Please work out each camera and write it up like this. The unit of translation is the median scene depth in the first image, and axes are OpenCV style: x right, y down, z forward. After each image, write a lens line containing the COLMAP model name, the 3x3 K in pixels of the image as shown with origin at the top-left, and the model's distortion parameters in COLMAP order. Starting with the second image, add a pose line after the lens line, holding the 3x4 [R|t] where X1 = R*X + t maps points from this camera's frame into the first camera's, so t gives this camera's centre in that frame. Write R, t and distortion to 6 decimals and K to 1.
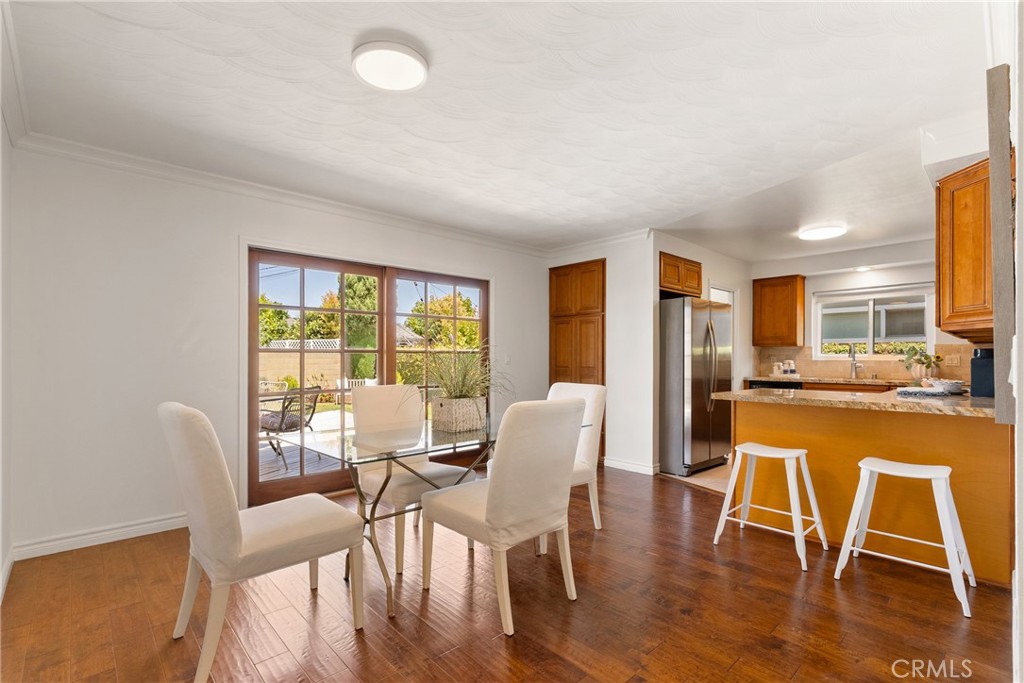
lens RADIAL K [[470.1, 0, 508.9], [0, 470.1, 357.4], [0, 0, 1]] dist [-0.000275, 0.000387]
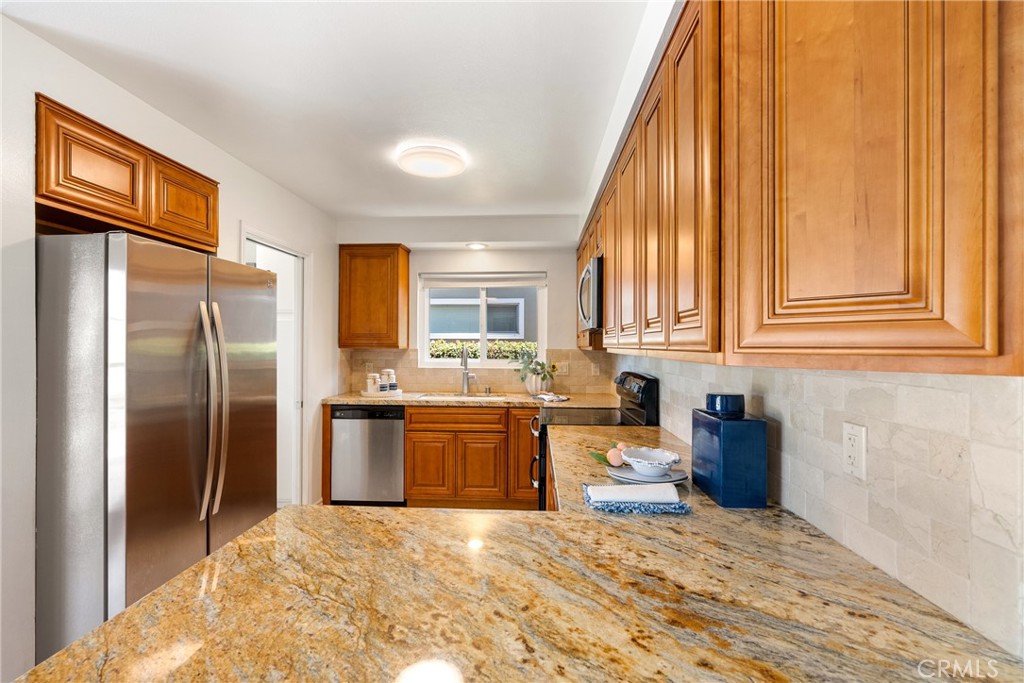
lens RADIAL K [[470.1, 0, 510.0], [0, 470.1, 343.3], [0, 0, 1]] dist [-0.000275, 0.000387]
pose [[0.723882, 0.000740, 0.689923, 0.272386], [-0.002897, 0.999994, 0.001966, -0.035627], [-0.689917, -0.003422, 0.723880, 0.414891]]
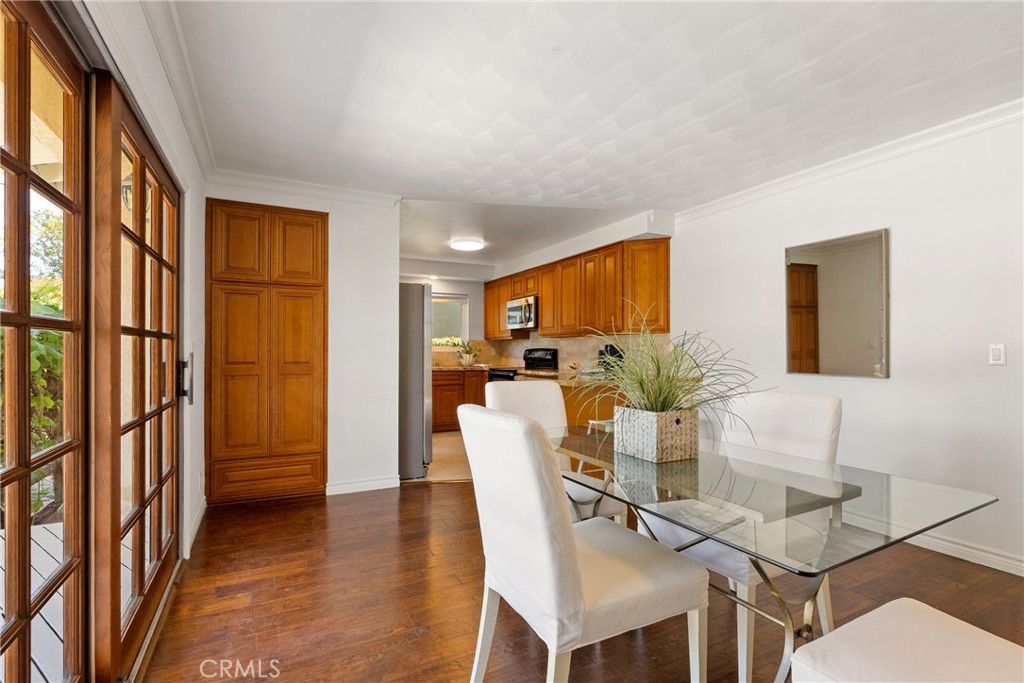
lens RADIAL K [[470.1, 0, 509.8], [0, 470.1, 346.1], [0, 0, 1]] dist [-0.000275, 0.000387]
pose [[0.279475, 0.008771, 0.960113, -0.364555], [-0.005319, 0.999957, -0.007587, 0.000625], [-0.960138, -0.002987, 0.279510, 0.448077]]
